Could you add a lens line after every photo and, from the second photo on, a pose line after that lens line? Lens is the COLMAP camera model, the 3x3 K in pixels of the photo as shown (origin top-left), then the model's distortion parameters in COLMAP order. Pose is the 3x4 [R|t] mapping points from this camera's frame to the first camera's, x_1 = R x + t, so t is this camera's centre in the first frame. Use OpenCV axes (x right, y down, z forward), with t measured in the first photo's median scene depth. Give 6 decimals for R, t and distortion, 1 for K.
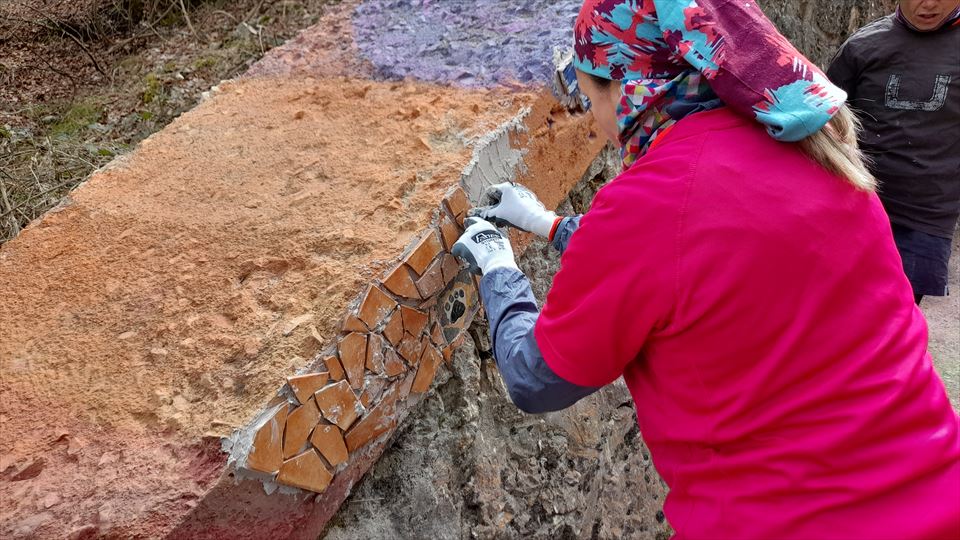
lens RADIAL K [[714.8, 0, 478.9], [0, 714.8, 290.1], [0, 0, 1]] dist [0.093914, -0.056166]
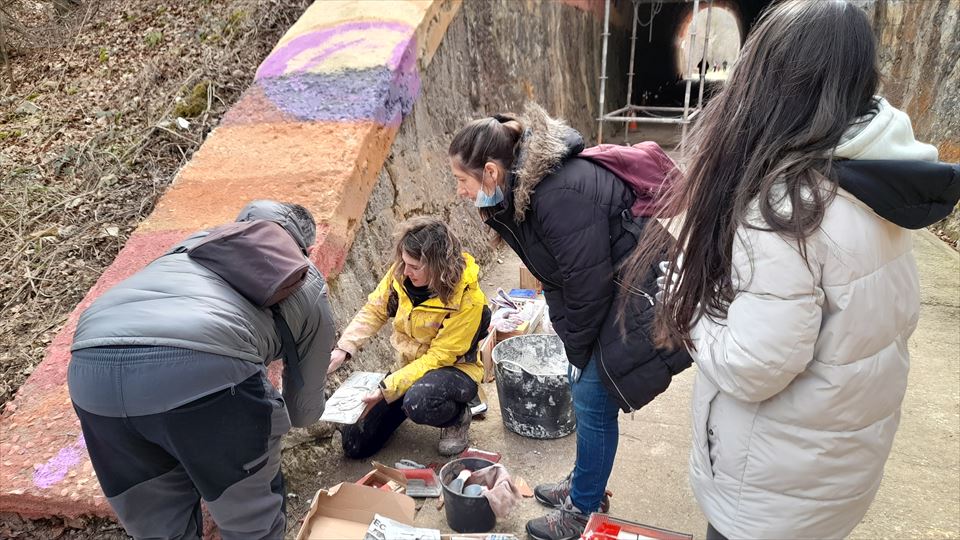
lens RADIAL K [[714.8, 0, 478.9], [0, 714.8, 290.1], [0, 0, 1]] dist [0.093914, -0.056166]
pose [[0.903351, -0.154294, 0.400189, -0.731774], [0.183127, 0.982481, -0.034576, 0.513514], [-0.387843, 0.104520, 0.915780, -1.565625]]
